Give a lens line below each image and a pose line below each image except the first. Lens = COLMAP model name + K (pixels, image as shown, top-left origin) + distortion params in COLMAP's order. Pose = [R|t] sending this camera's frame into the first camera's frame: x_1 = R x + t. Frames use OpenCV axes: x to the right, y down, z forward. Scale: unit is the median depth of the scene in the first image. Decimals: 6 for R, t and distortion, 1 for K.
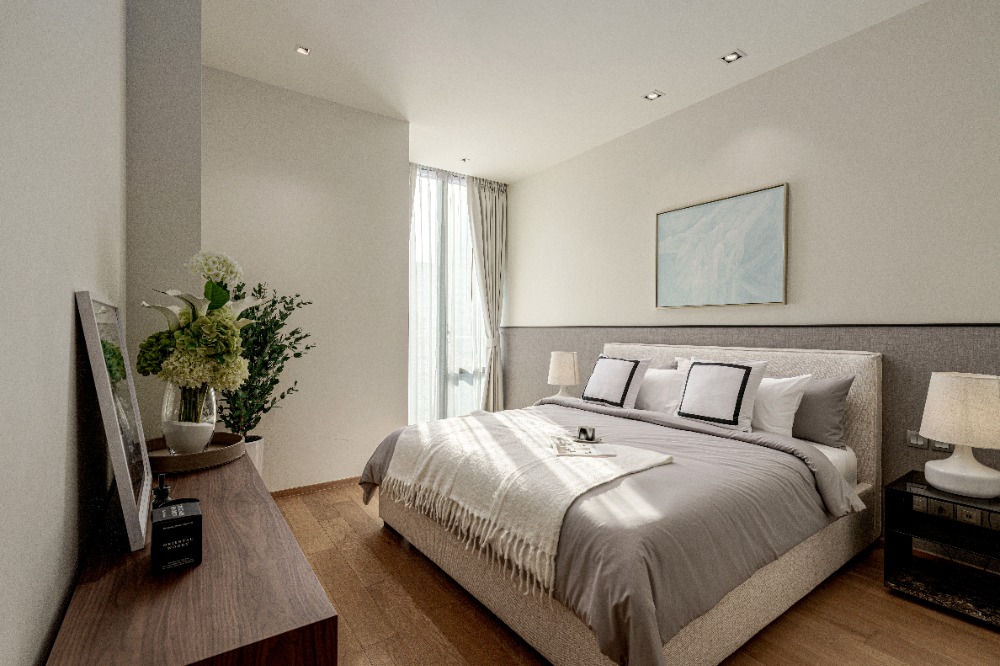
lens RADIAL K [[460.4, 0, 500.0], [0, 460.4, 333.0], [0, 0, 1]] dist [0.000433, 0.000024]
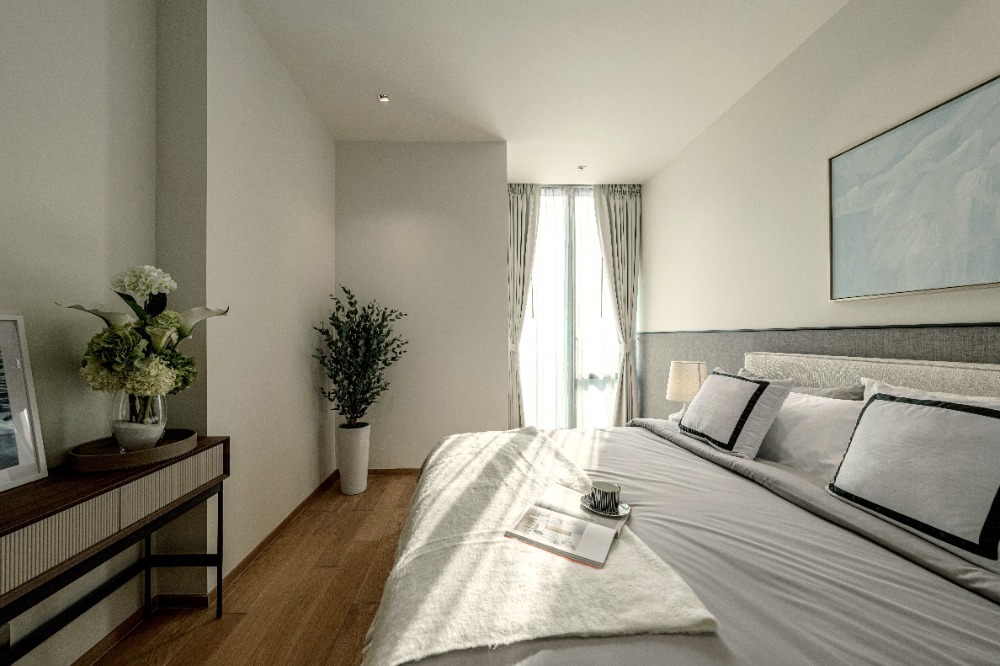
lens RADIAL K [[347.2, 0, 480.0], [0, 347.2, 334.2], [0, 0, 1]] dist [-0.000809, -0.000096]
pose [[0.833952, -0.011318, -0.551721, 0.219629], [0.002840, 0.999864, -0.016219, 0.000751], [0.551830, 0.011959, 0.833871, 0.350528]]
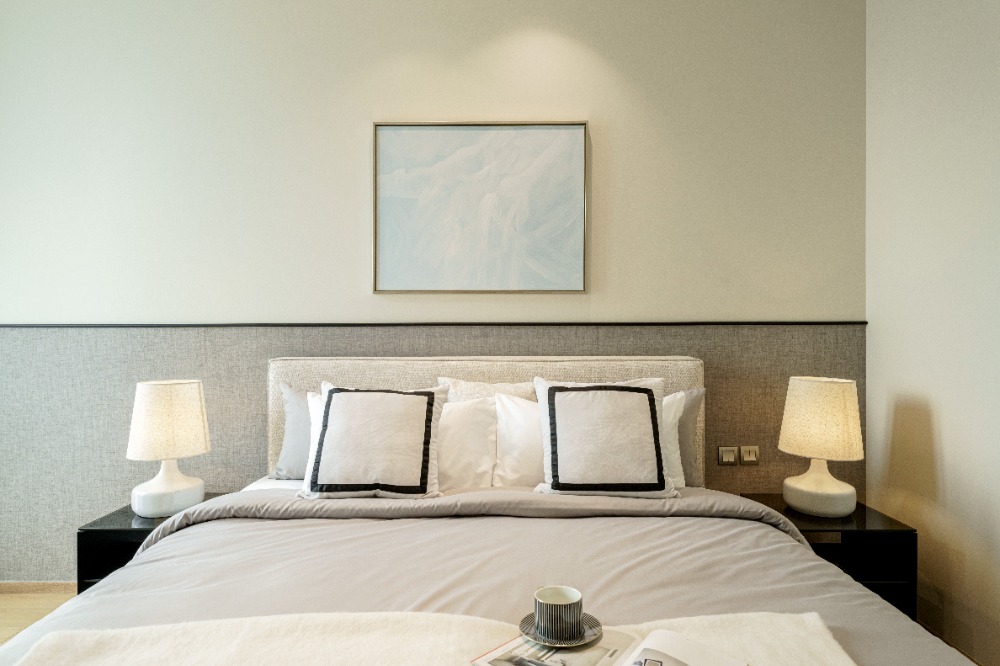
lens RADIAL K [[555.4, 0, 500.0], [0, 555.4, 333.0], [0, 0, 1]] dist [0.000808, 0.000385]
pose [[0.589518, -0.009040, 0.807704, -0.136065], [0.012735, 0.999917, 0.001896, -0.004012], [-0.807655, 0.009169, 0.589585, 0.542858]]
